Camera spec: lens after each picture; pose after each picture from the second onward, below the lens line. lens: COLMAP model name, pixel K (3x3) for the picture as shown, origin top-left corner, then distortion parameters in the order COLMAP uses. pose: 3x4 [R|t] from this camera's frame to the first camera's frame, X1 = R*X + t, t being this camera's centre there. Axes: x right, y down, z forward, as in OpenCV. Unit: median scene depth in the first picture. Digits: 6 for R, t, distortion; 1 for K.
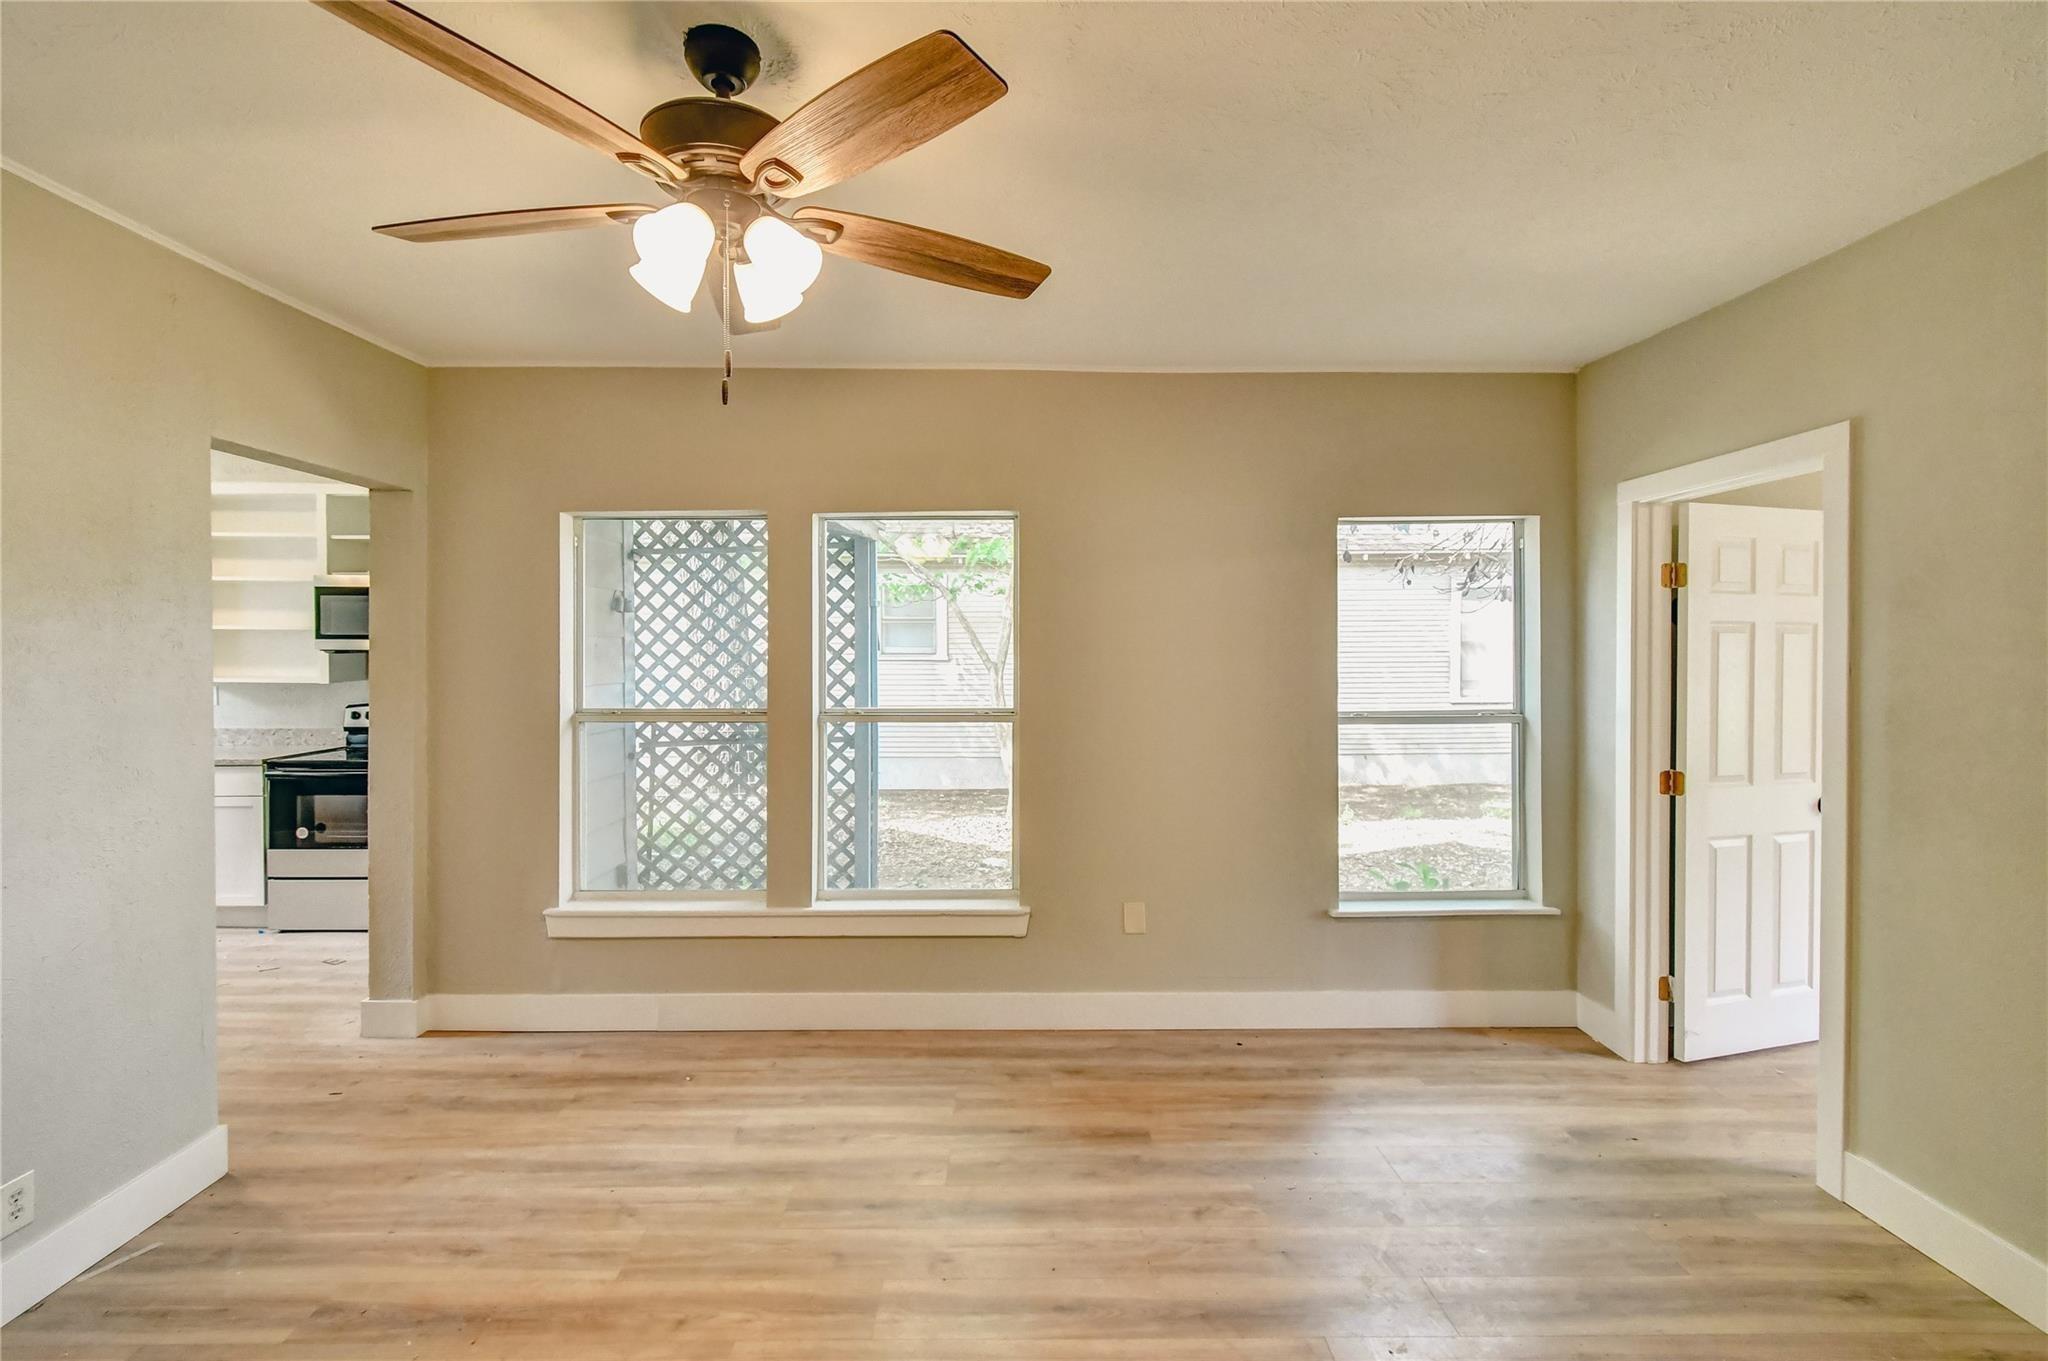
lens RADIAL K [[913.5, 0, 1027.8], [0, 913.5, 668.7], [0, 0, 1]] dist [0.009154, -0.002648]
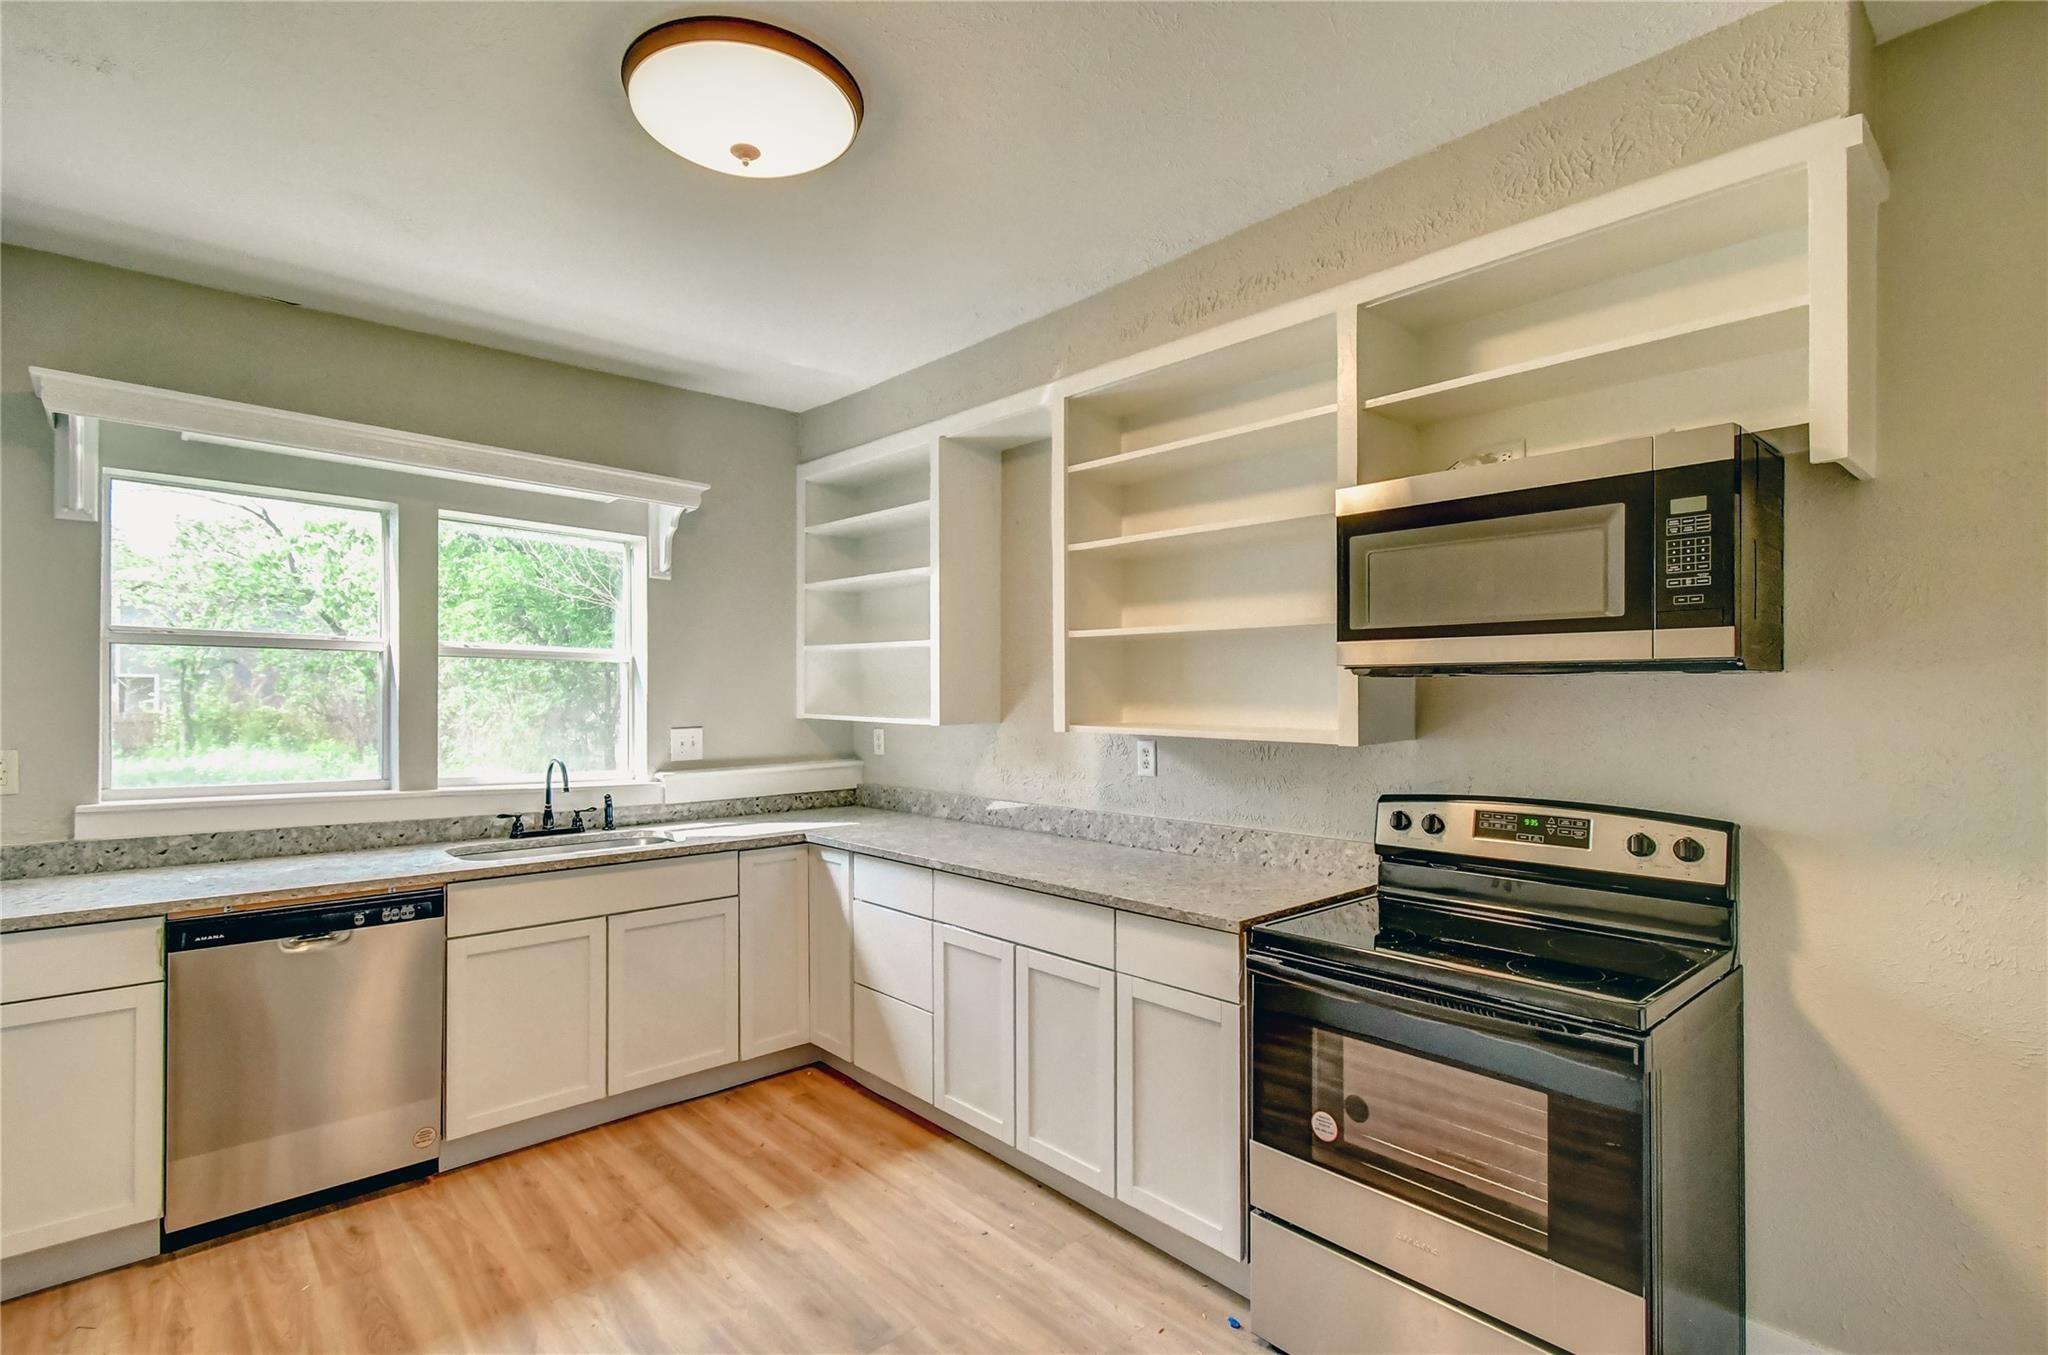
lens RADIAL K [[984.8, 0, 1023.2], [0, 984.8, 694.9], [0, 0, 1]] dist [0.001595, -0.000026]
pose [[0.664337, -0.007933, -0.747391, -0.532522], [-0.011253, 0.999724, -0.020613, 0.003272], [0.747349, 0.022104, 0.664064, 0.589452]]
